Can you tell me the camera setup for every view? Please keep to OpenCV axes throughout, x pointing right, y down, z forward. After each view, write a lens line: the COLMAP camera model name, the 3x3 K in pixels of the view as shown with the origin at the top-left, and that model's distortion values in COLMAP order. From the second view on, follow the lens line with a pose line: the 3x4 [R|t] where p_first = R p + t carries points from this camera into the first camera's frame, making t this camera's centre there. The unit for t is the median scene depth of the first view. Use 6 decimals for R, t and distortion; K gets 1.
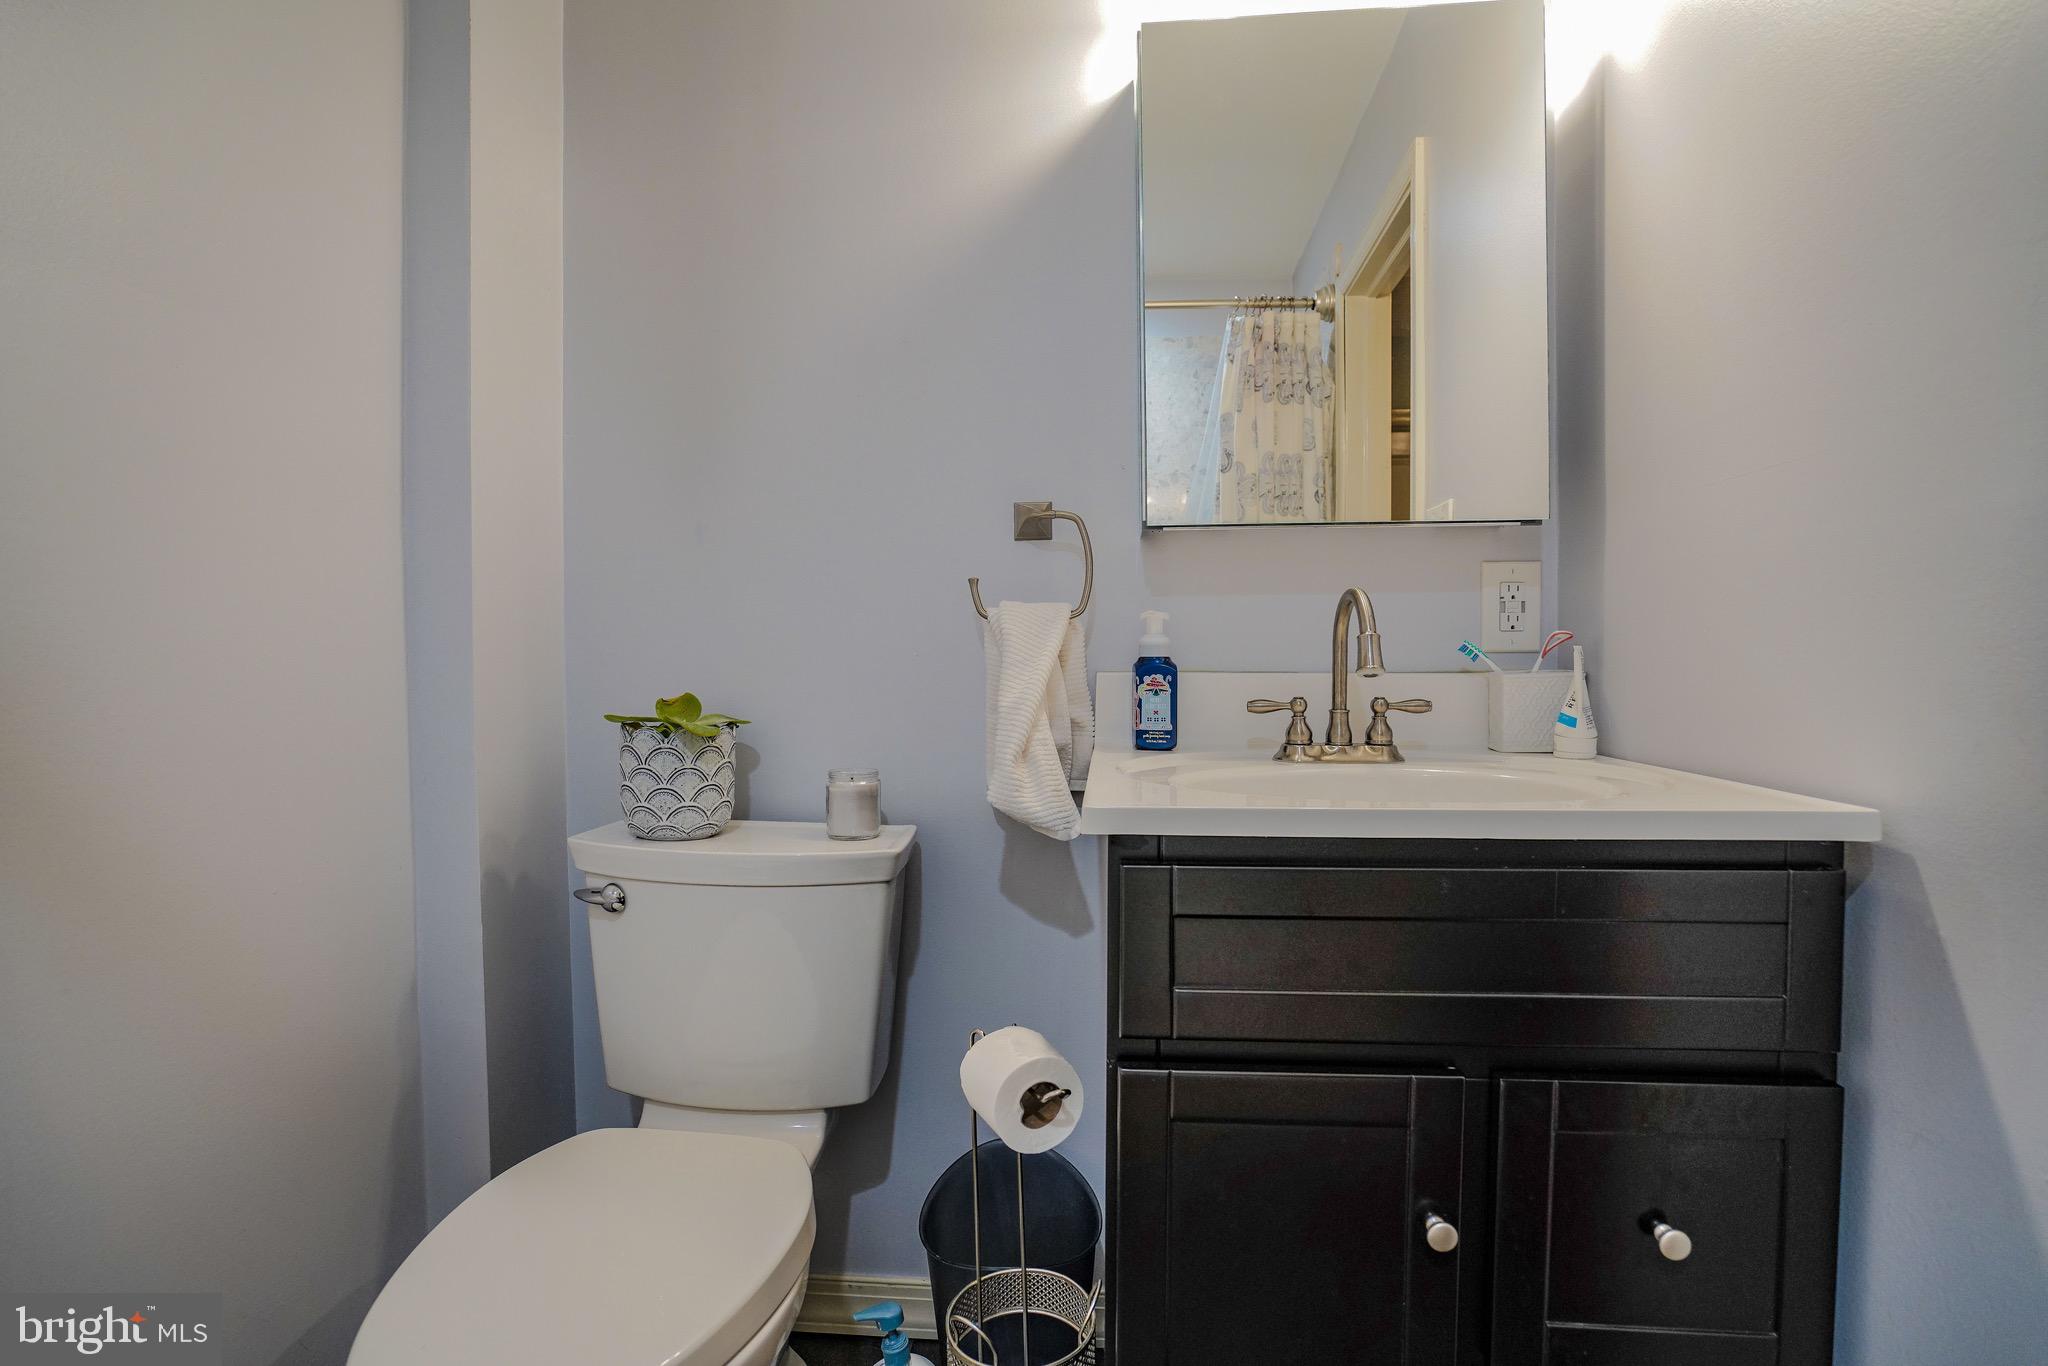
lens RADIAL K [[949.2, 0, 1014.1], [0, 949.2, 684.5], [0, 0, 1]] dist [-0.066537, 0.027697]
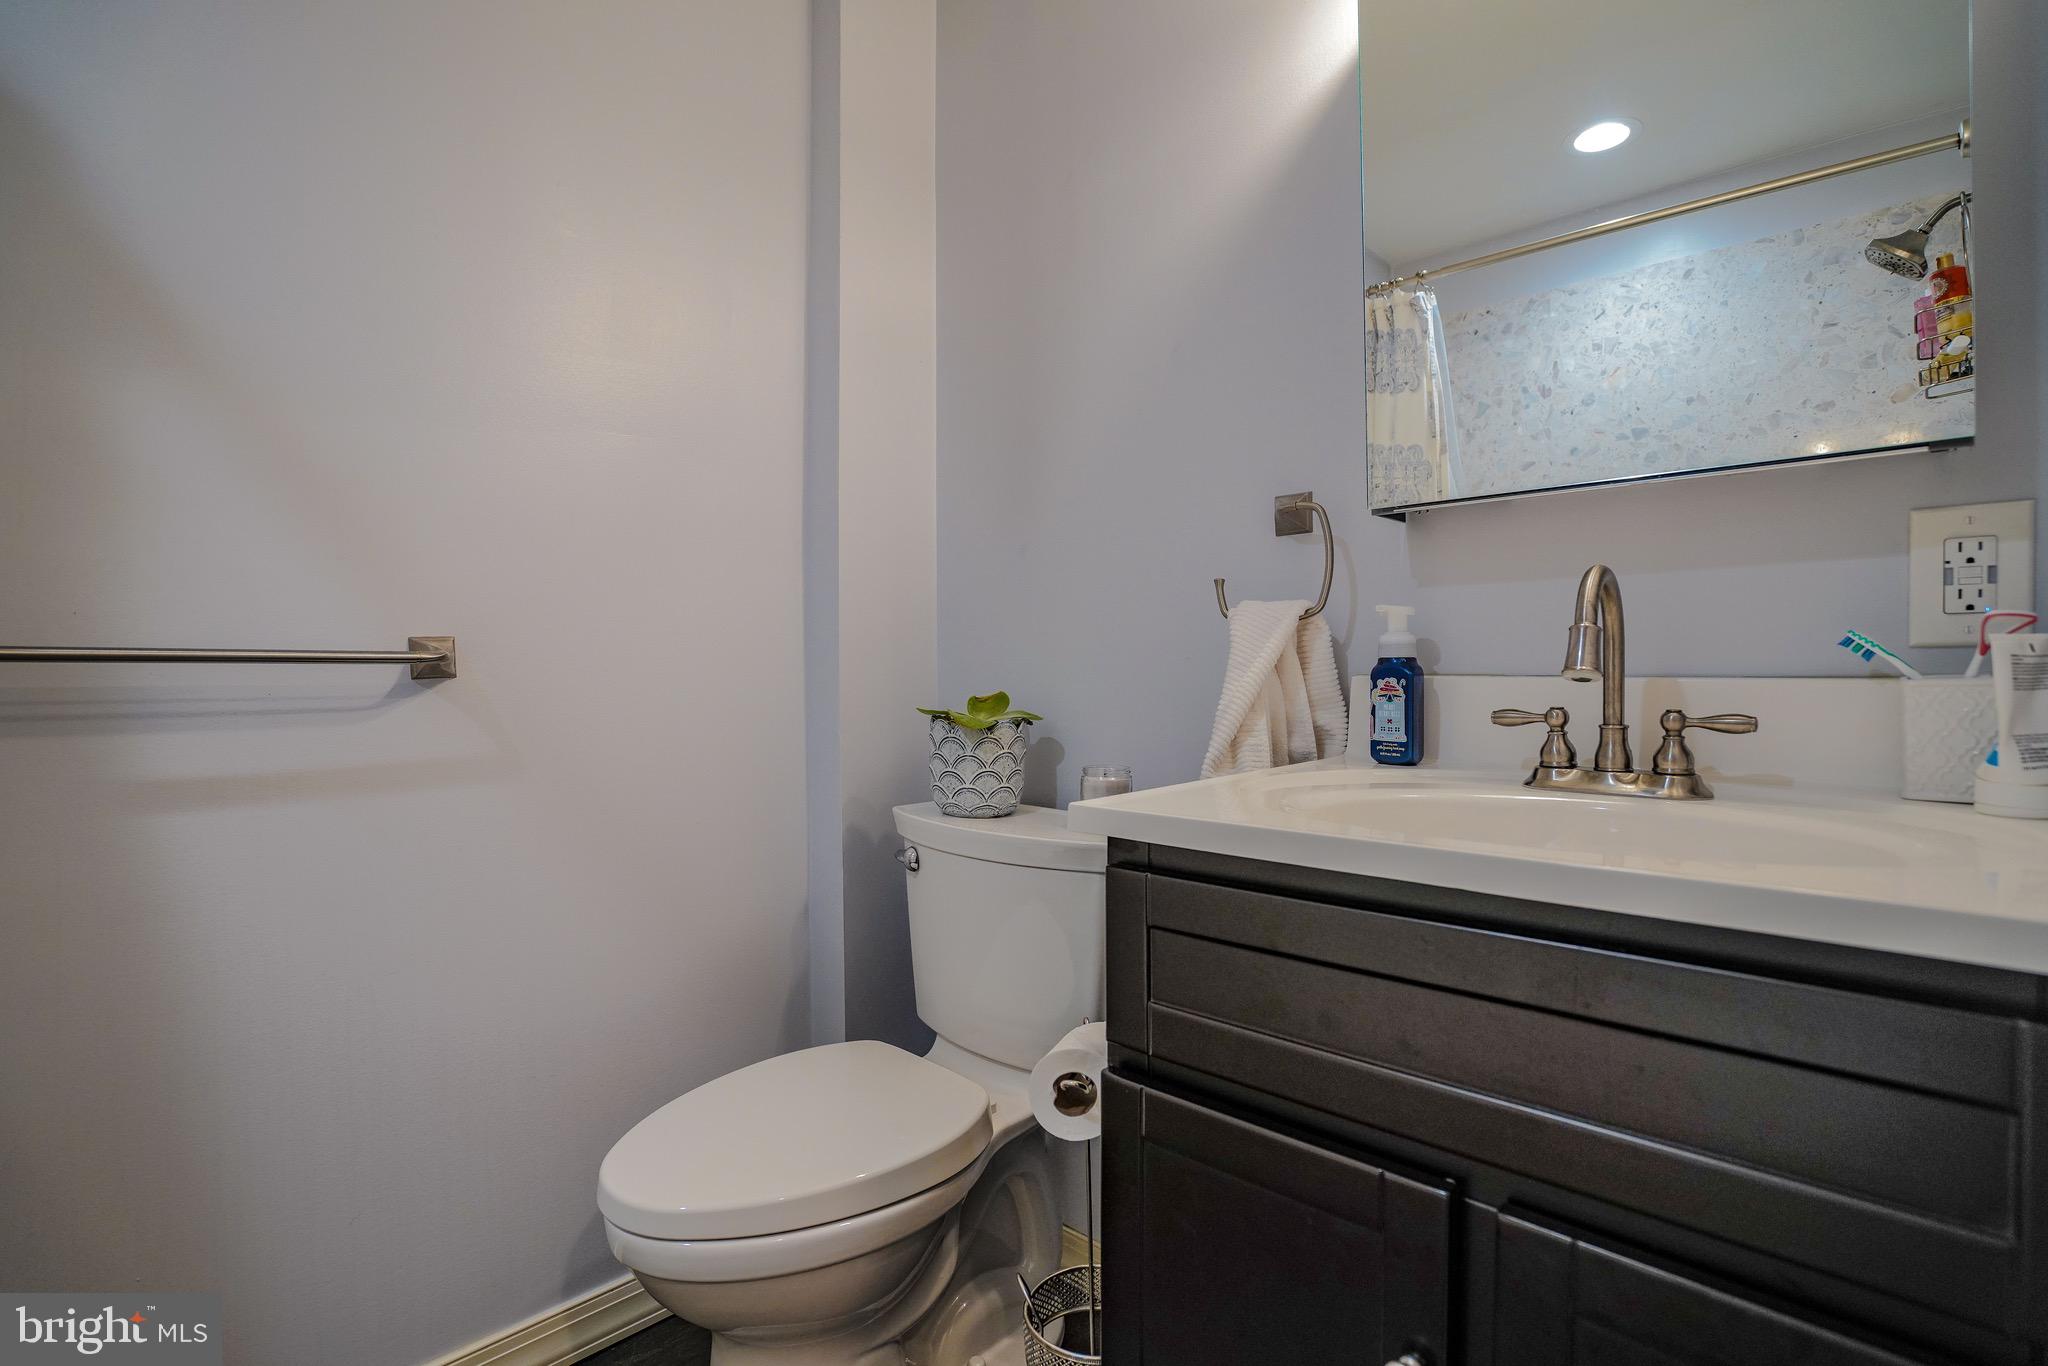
lens RADIAL K [[961.2, 0, 1004.6], [0, 961.2, 681.8], [0, 0, 1]] dist [-0.062654, 0.029483]
pose [[0.784947, 0.008563, -0.619504, 0.425466], [-0.012946, 0.999913, -0.002582, 0.000082], [0.619428, 0.010047, 0.784989, 0.091839]]
